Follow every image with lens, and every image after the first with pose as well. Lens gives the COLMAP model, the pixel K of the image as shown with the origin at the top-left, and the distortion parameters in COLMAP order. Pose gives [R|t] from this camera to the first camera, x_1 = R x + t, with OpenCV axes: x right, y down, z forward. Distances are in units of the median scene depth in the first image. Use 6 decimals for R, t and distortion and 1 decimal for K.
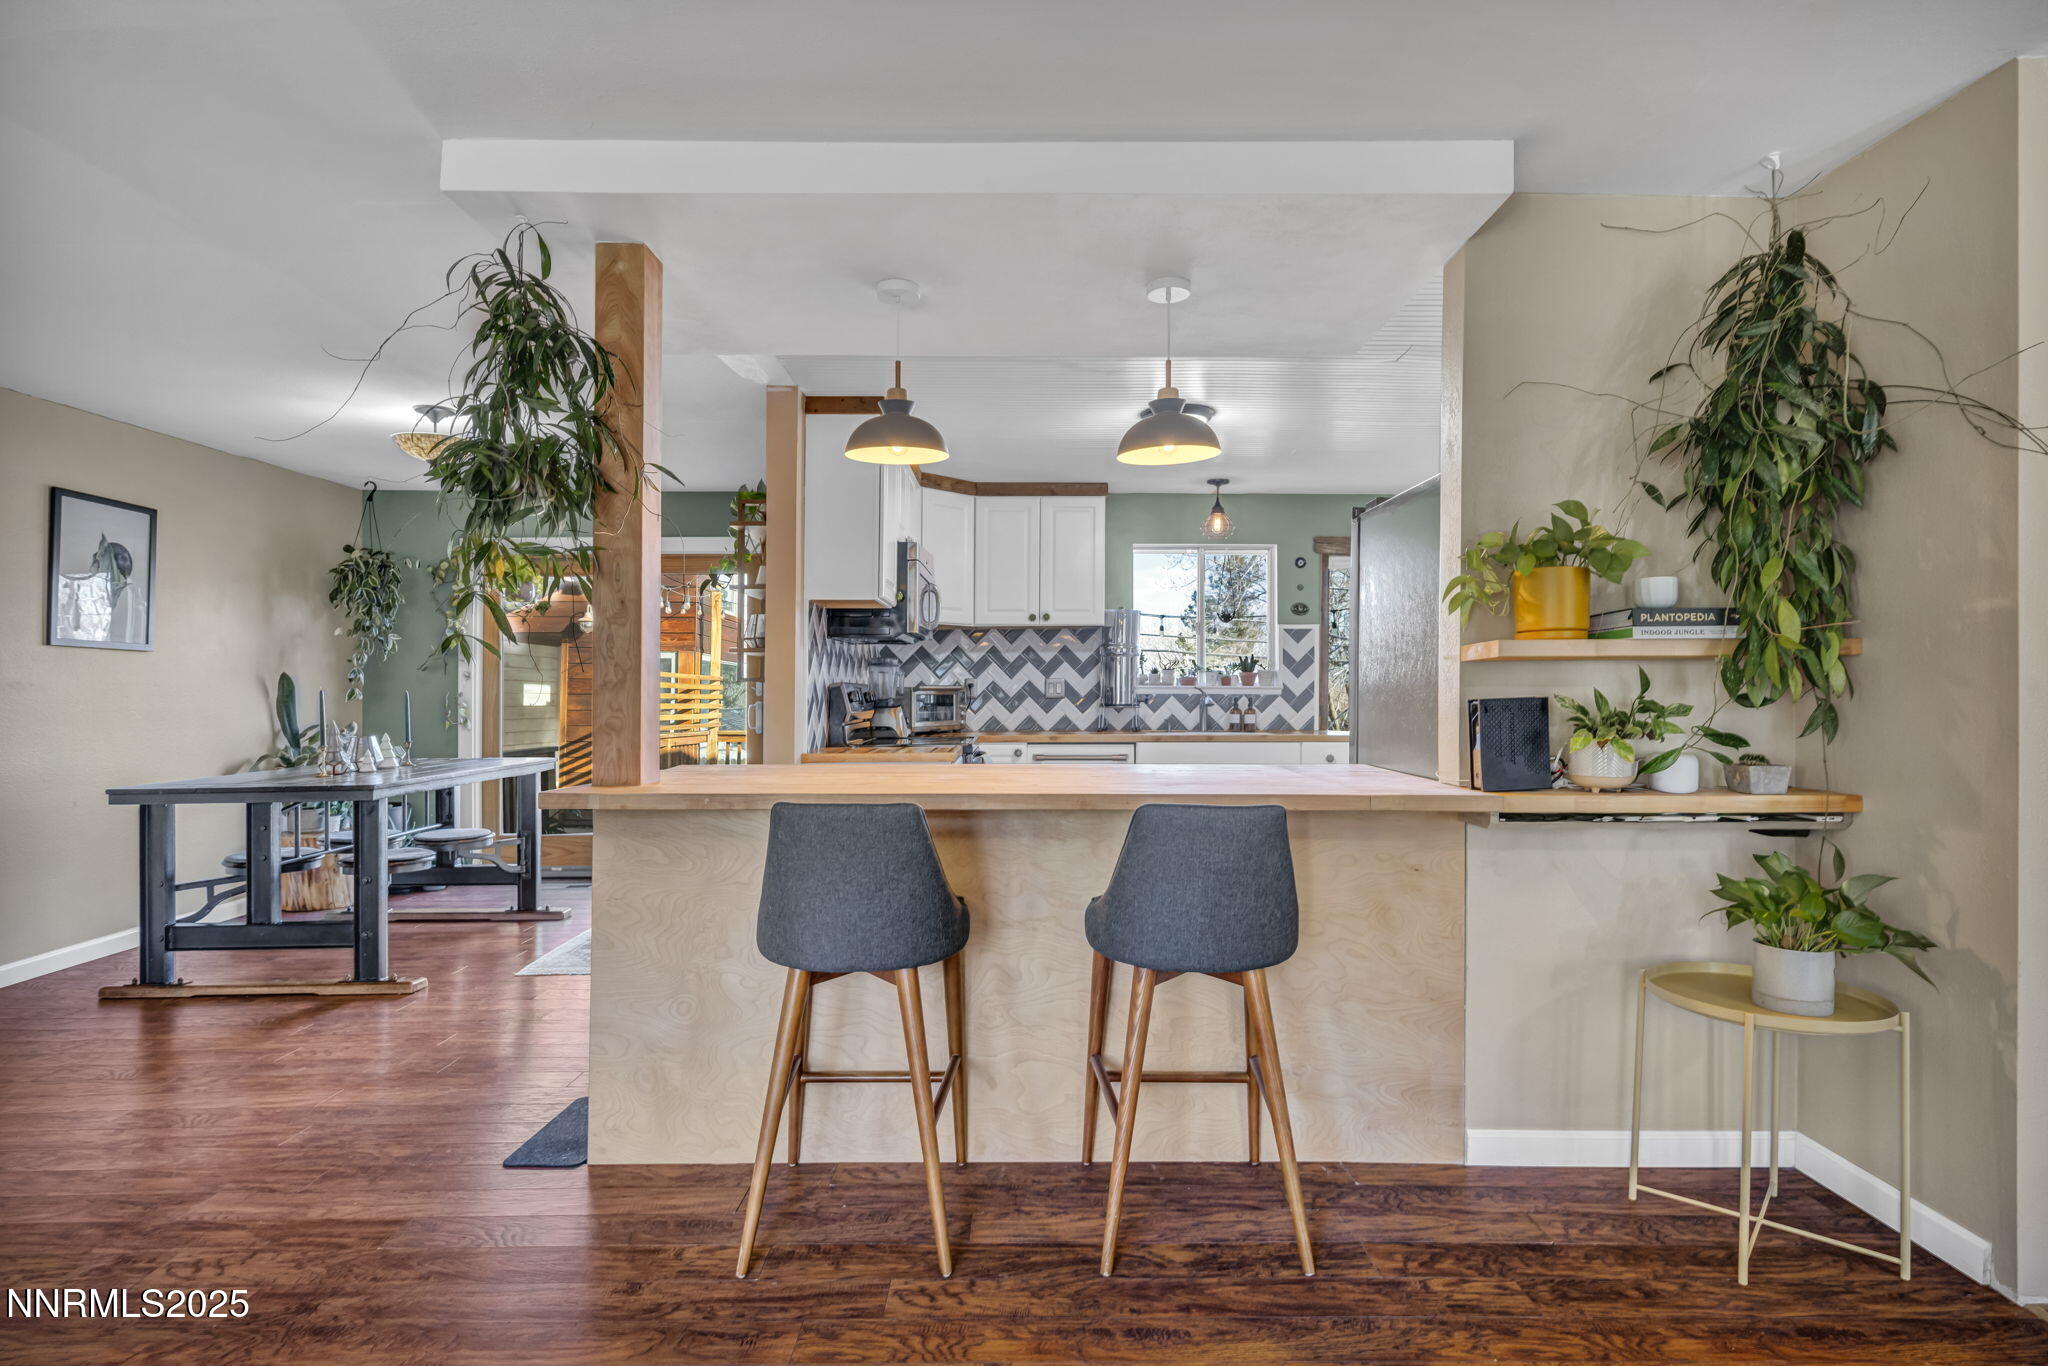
lens RADIAL K [[1059.5, 0, 1039.8], [0, 1059.5, 690.9], [0, 0, 1]] dist [-0.003475, 0.001164]
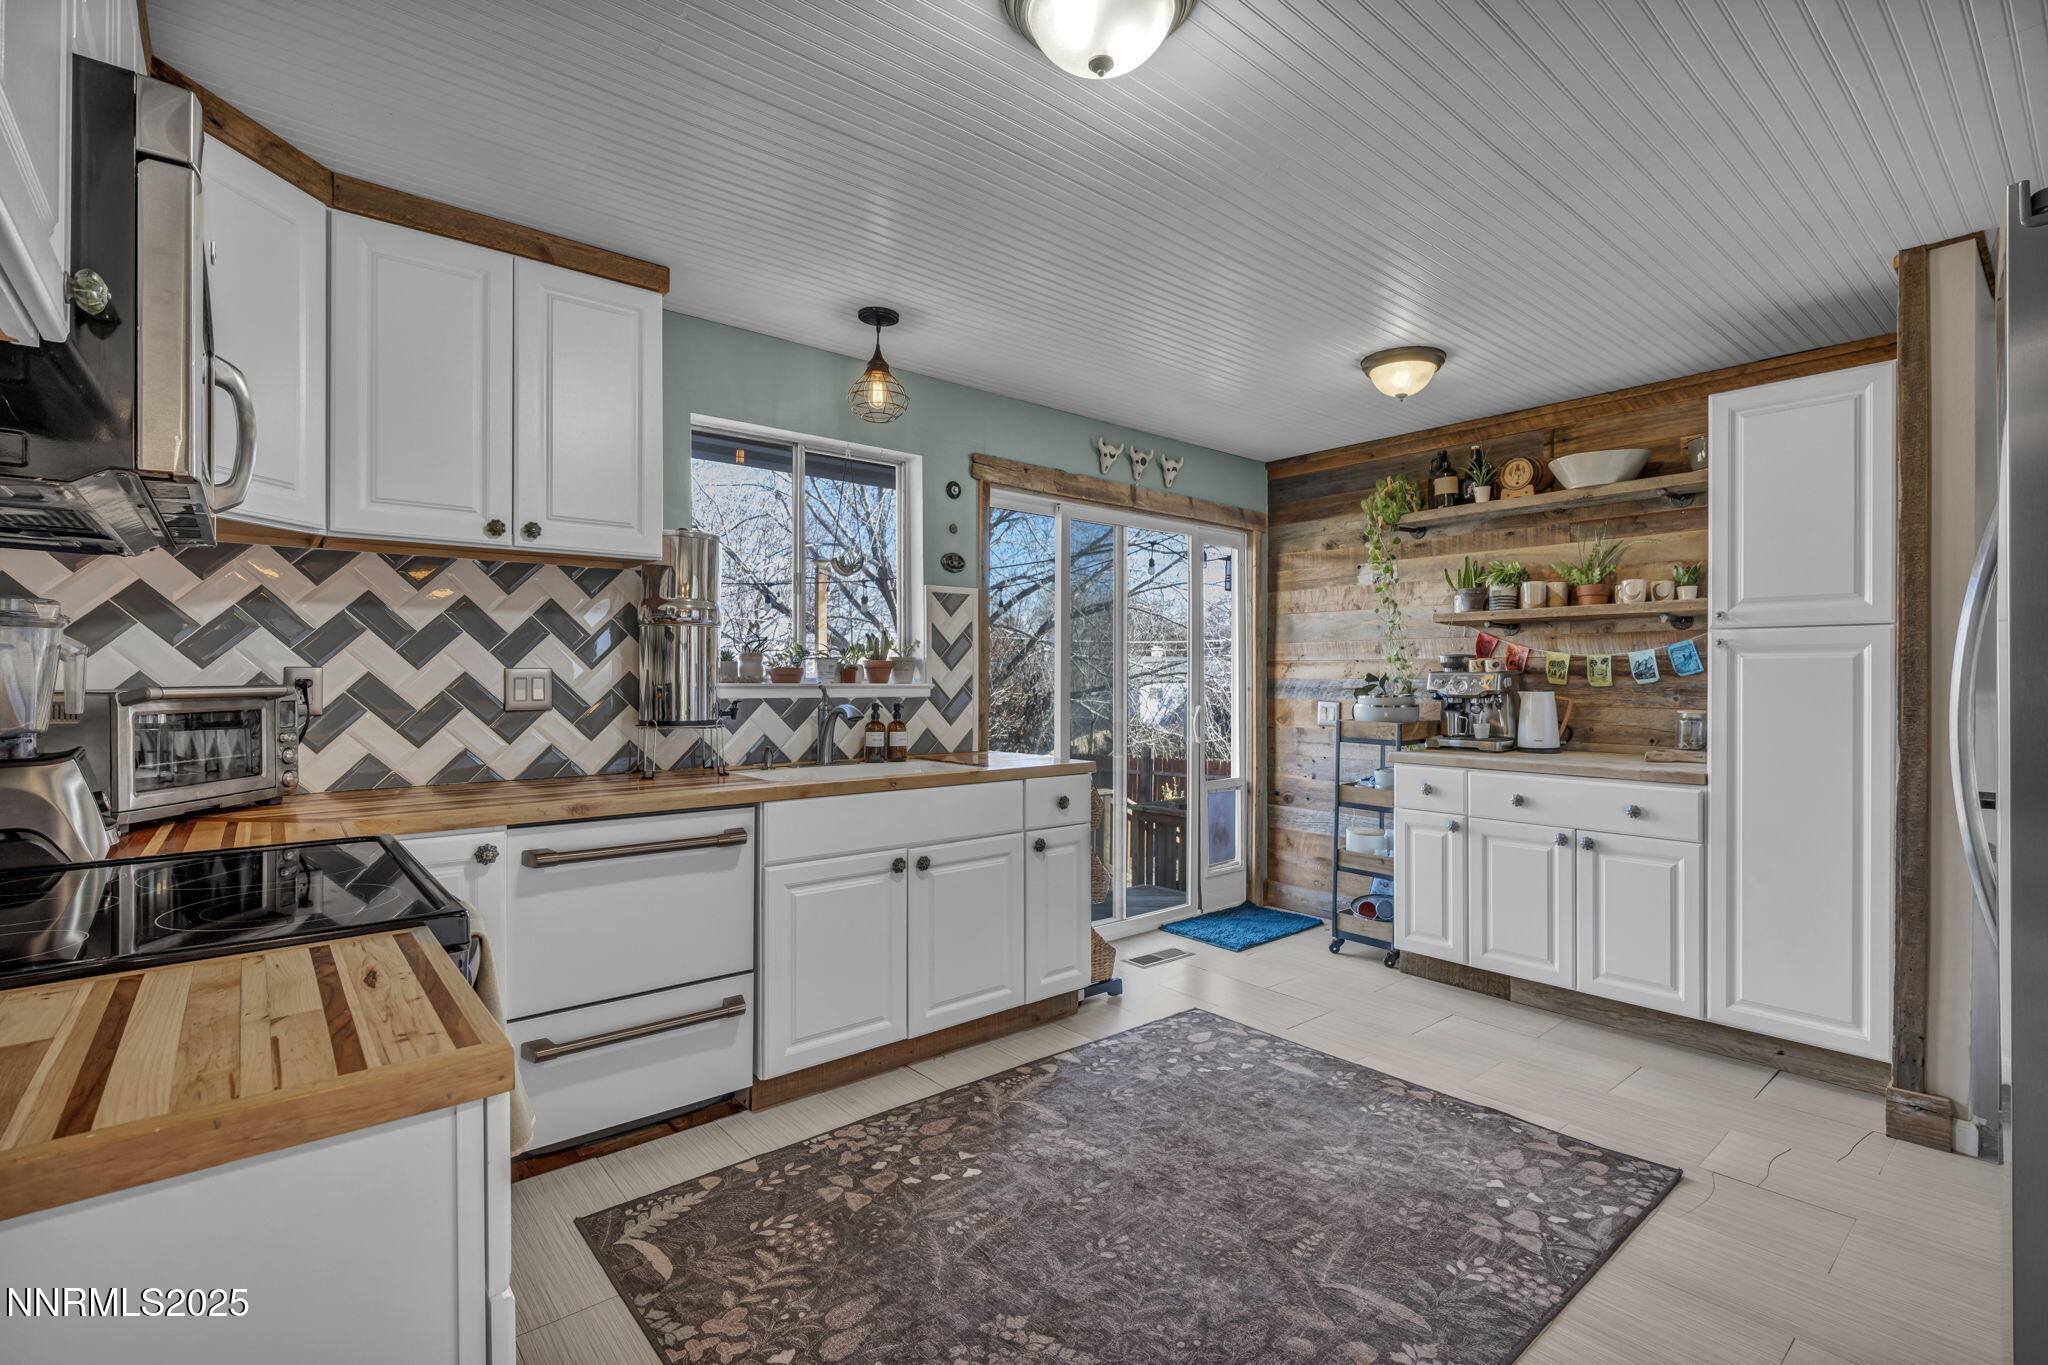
lens RADIAL K [[944.2, 0, 1038.8], [0, 944.2, 672.2], [0, 0, 1]] dist [-0.003535, 0.001517]
pose [[0.766813, 0.004682, 0.641853, -0.126749], [0.000710, 0.999967, -0.008142, -0.010211], [-0.641870, 0.006699, 0.766784, 0.838658]]
